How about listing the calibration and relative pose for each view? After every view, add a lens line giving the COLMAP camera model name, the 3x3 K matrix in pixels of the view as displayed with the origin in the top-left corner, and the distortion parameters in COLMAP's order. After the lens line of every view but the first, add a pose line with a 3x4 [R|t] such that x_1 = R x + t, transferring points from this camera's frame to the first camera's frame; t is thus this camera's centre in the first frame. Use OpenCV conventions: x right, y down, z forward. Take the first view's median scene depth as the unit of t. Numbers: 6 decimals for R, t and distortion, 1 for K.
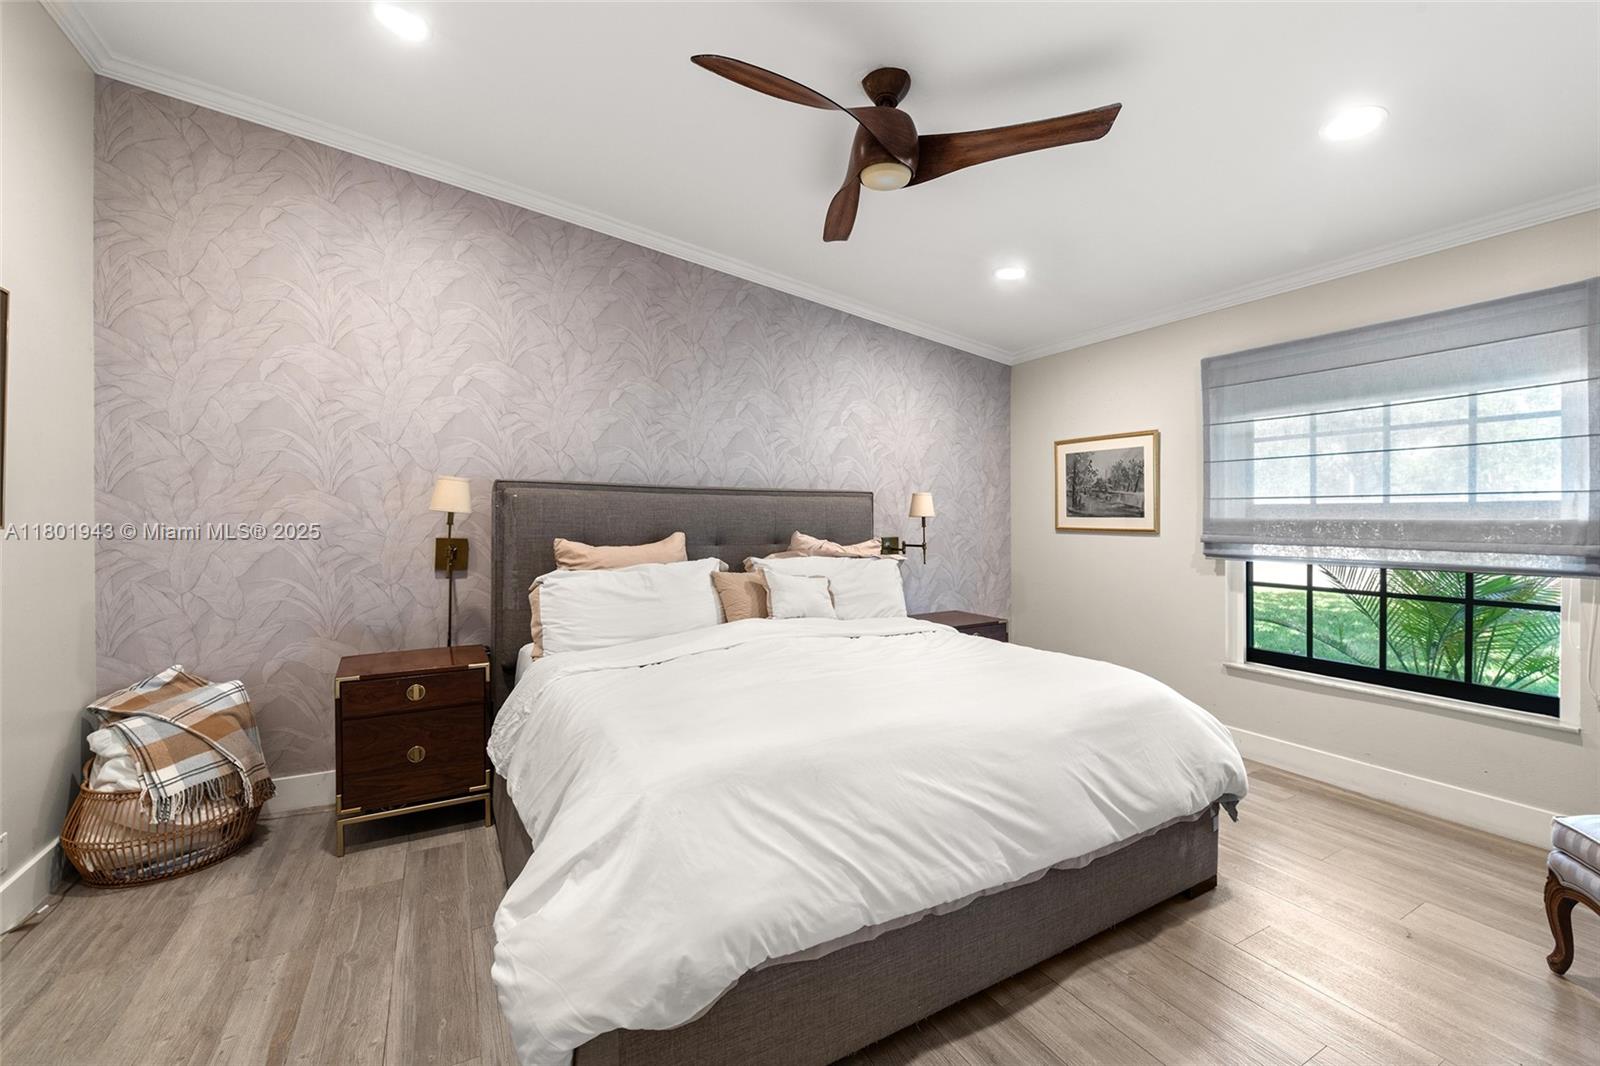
lens RADIAL K [[670.6, 0, 853.4], [0, 670.6, 513.6], [0, 0, 1]] dist [0.007812, -0.005544]
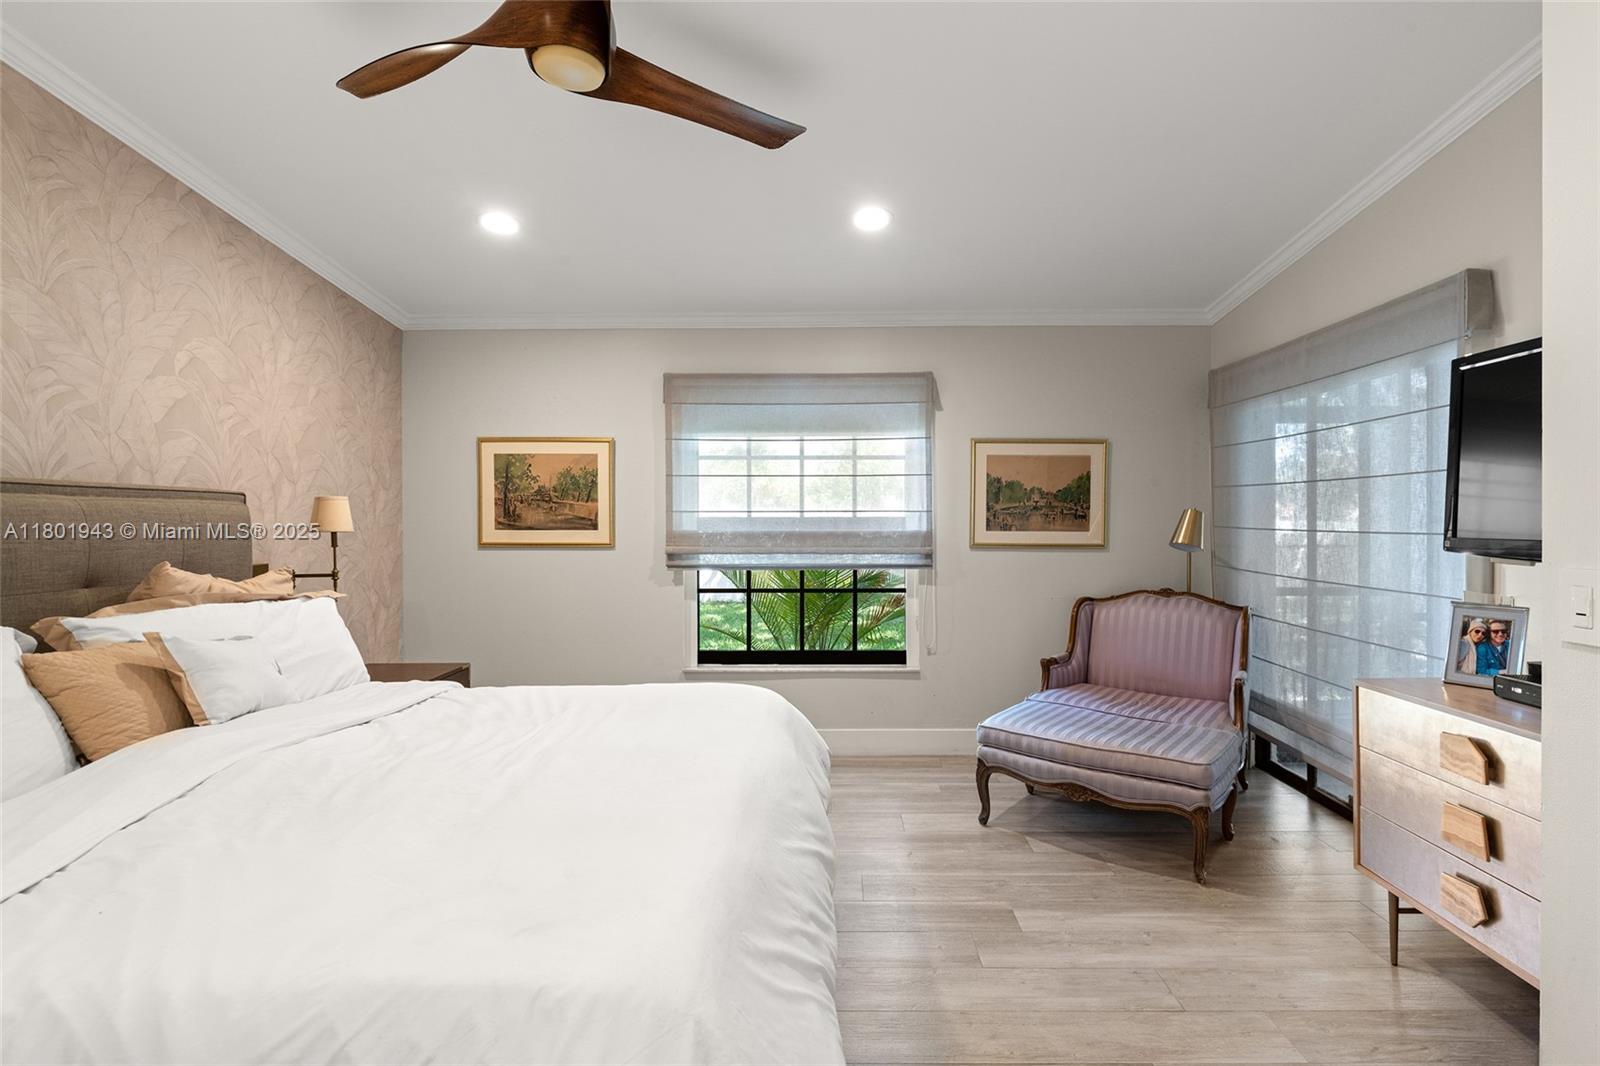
lens RADIAL K [[738.2, 0, 827.1], [0, 738.2, 522.4], [0, 0, 1]] dist [0.002201, -0.003164]
pose [[0.524132, -0.000115, 0.851637, -0.283199], [-0.000634, 1.000000, 0.000525, -0.005686], [-0.851637, -0.000815, 0.524132, 0.197987]]
